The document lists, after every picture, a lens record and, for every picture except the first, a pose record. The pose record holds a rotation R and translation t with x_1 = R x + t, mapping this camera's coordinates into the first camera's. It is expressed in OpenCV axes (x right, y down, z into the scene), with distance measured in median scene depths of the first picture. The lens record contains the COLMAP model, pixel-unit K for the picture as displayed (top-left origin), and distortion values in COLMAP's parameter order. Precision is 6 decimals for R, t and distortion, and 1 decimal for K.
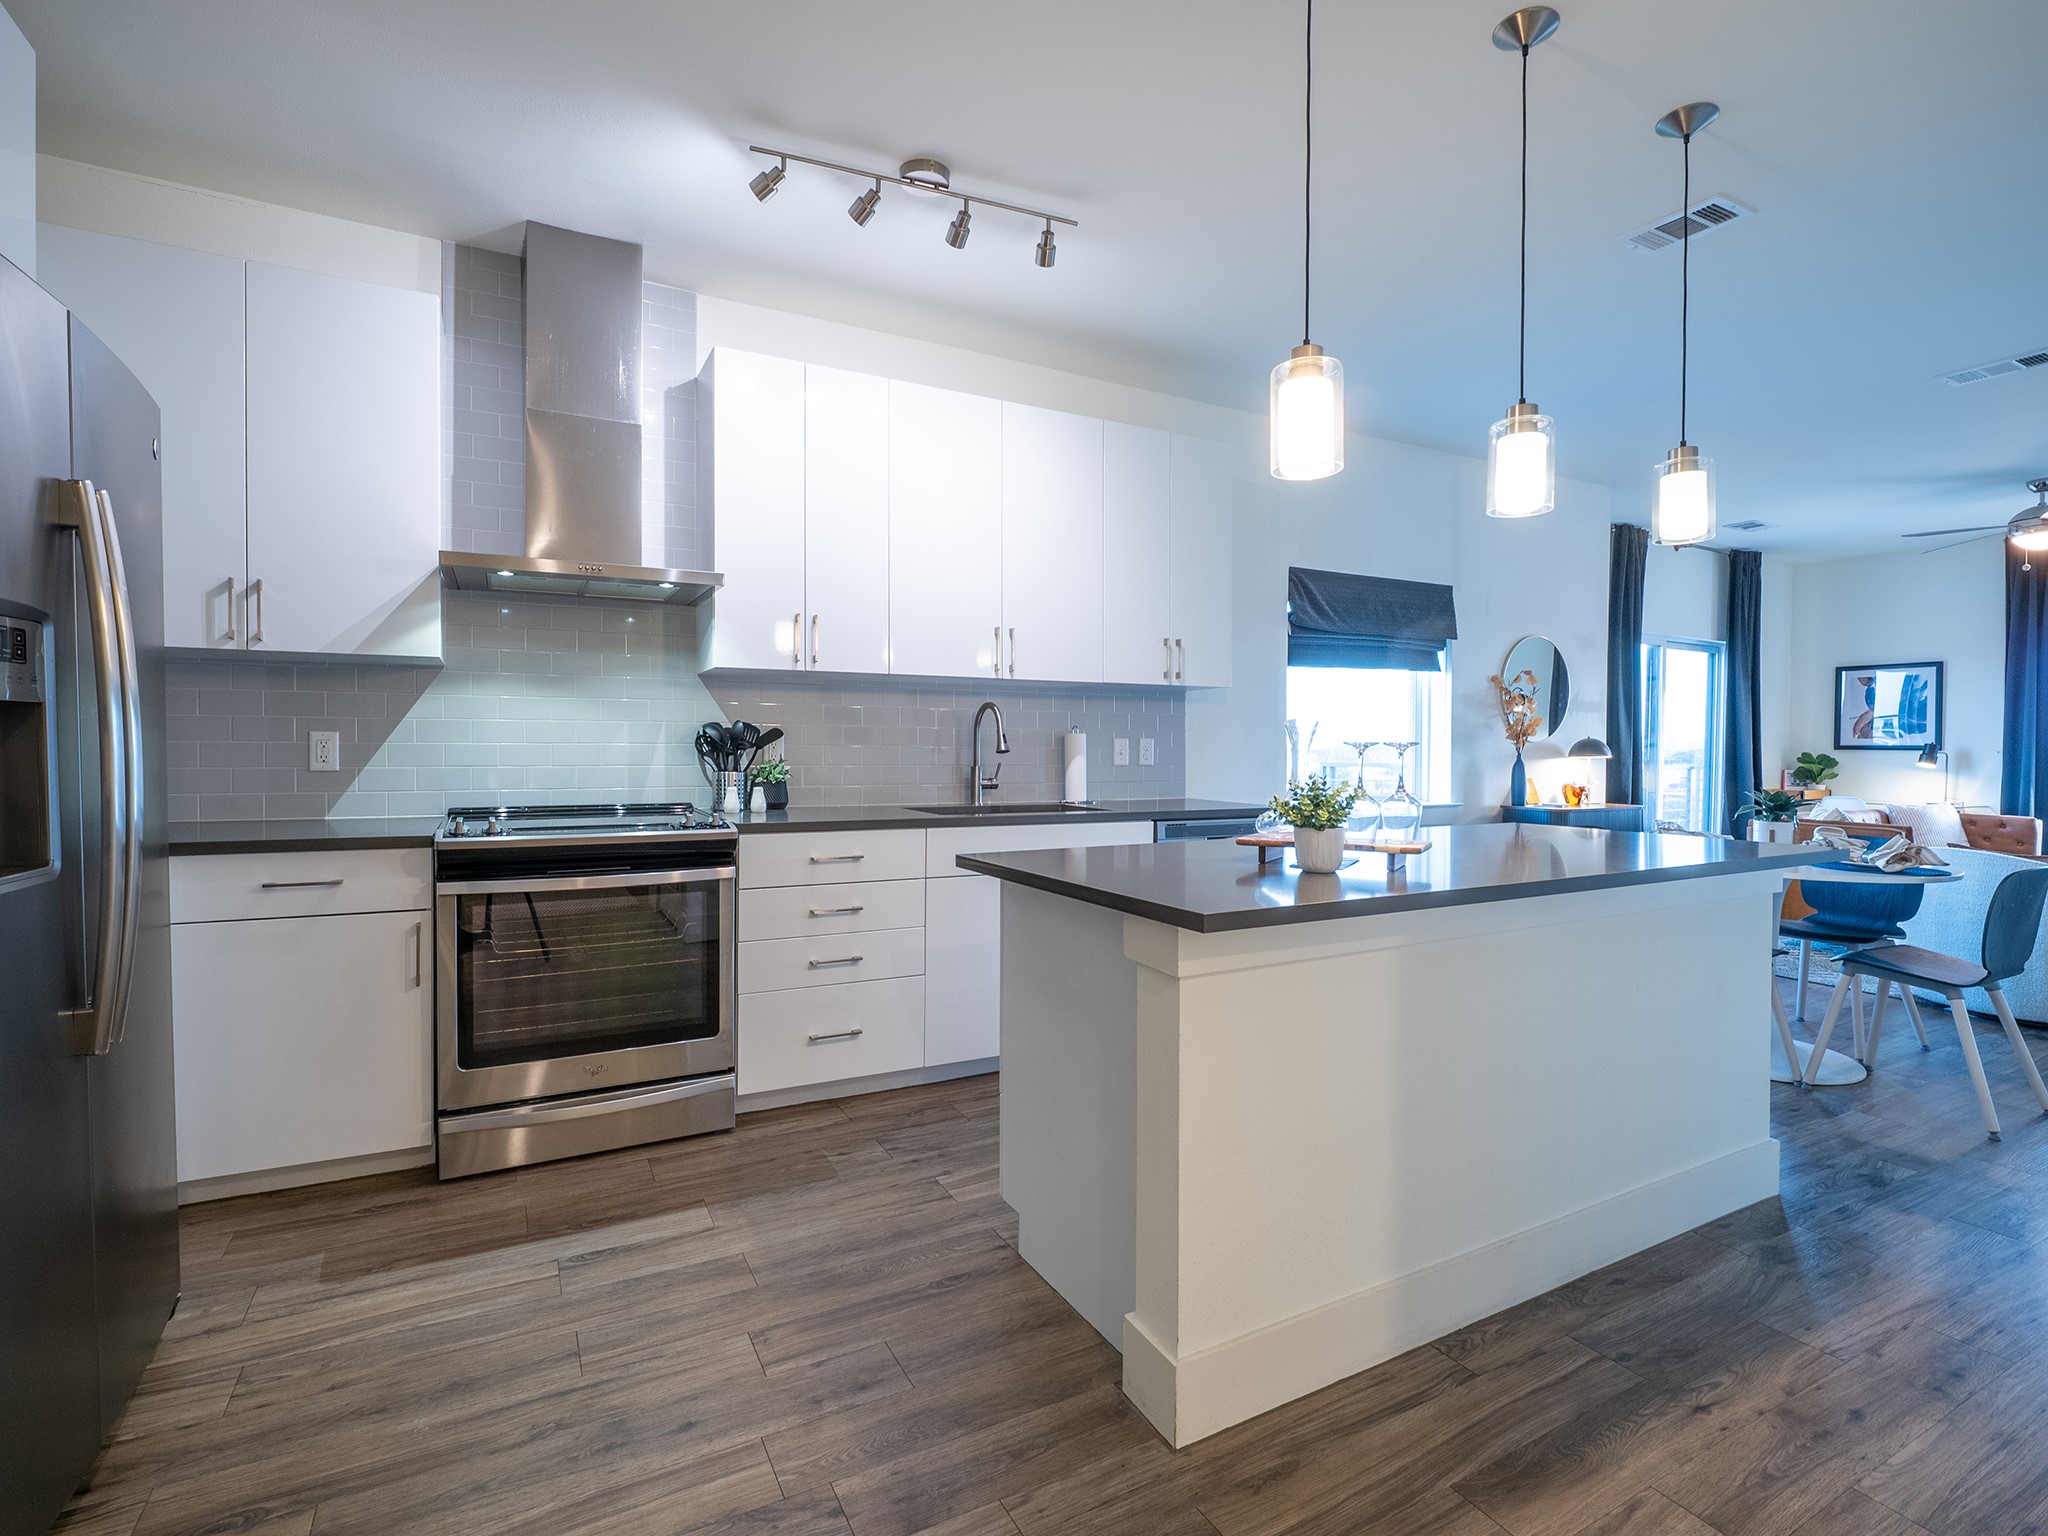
lens RADIAL K [[972.2, 0, 1015.1], [0, 972.2, 763.7], [0, 0, 1]] dist [-0.007988, -0.000924]
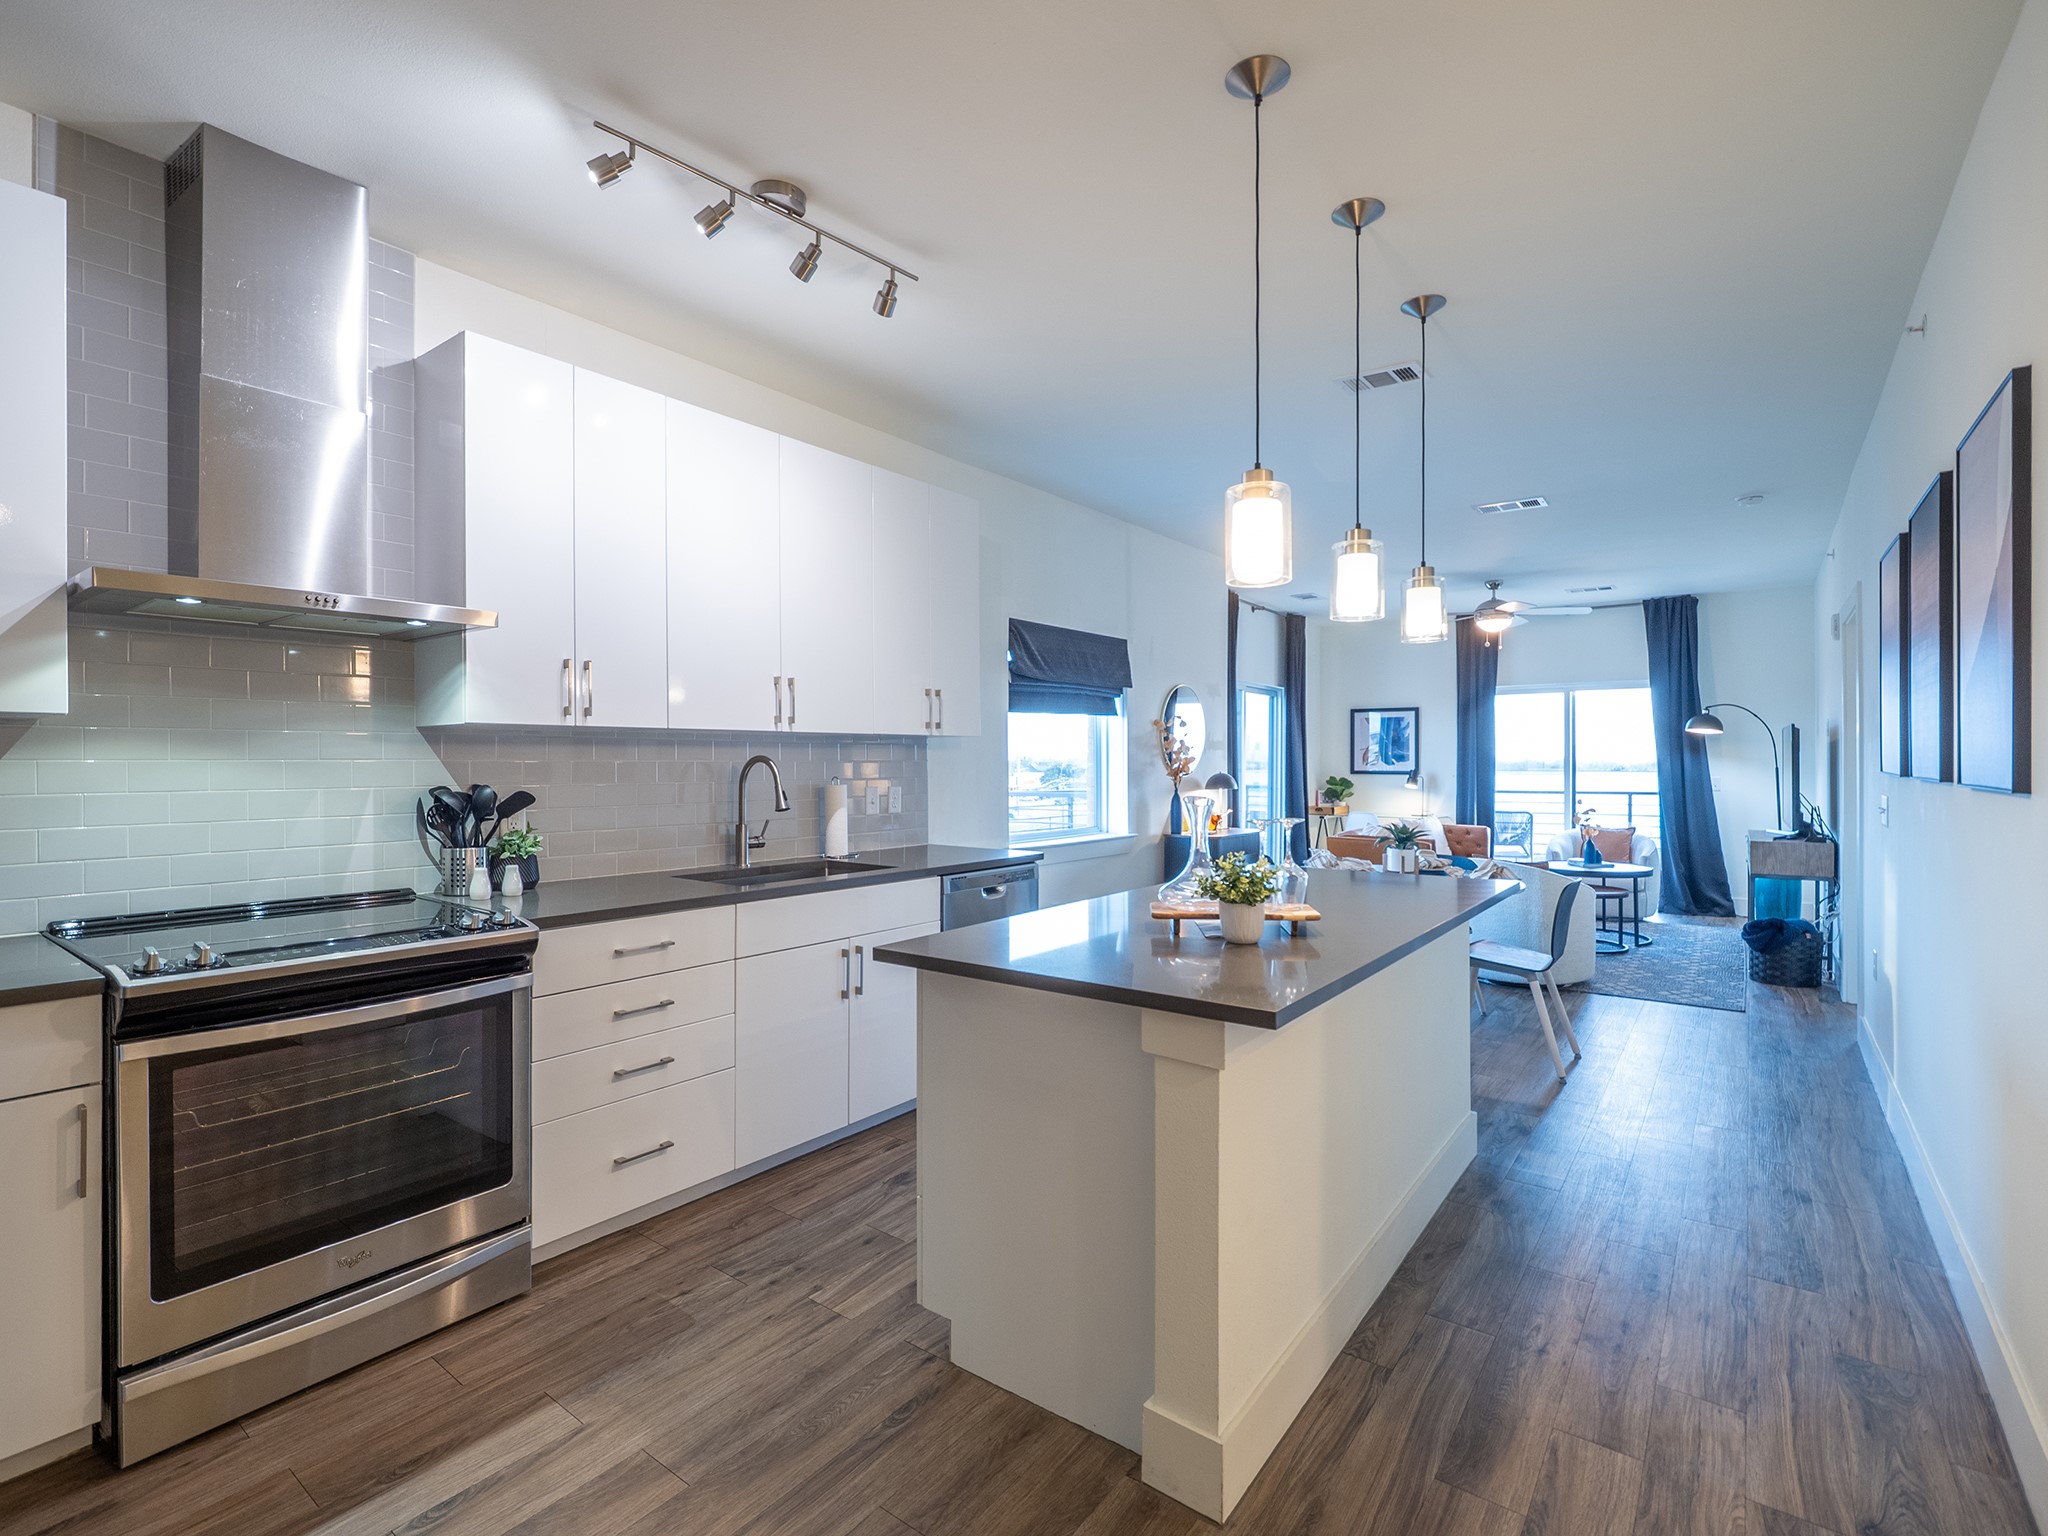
lens RADIAL K [[972.2, 0, 1020.6], [0, 972.2, 764.7], [0, 0, 1]] dist [-0.007988, -0.000924]
pose [[0.906153, -0.006906, 0.422893, -0.271014], [0.012686, 0.999861, -0.010855, -0.057815], [-0.422759, 0.015201, 0.906115, 0.080554]]
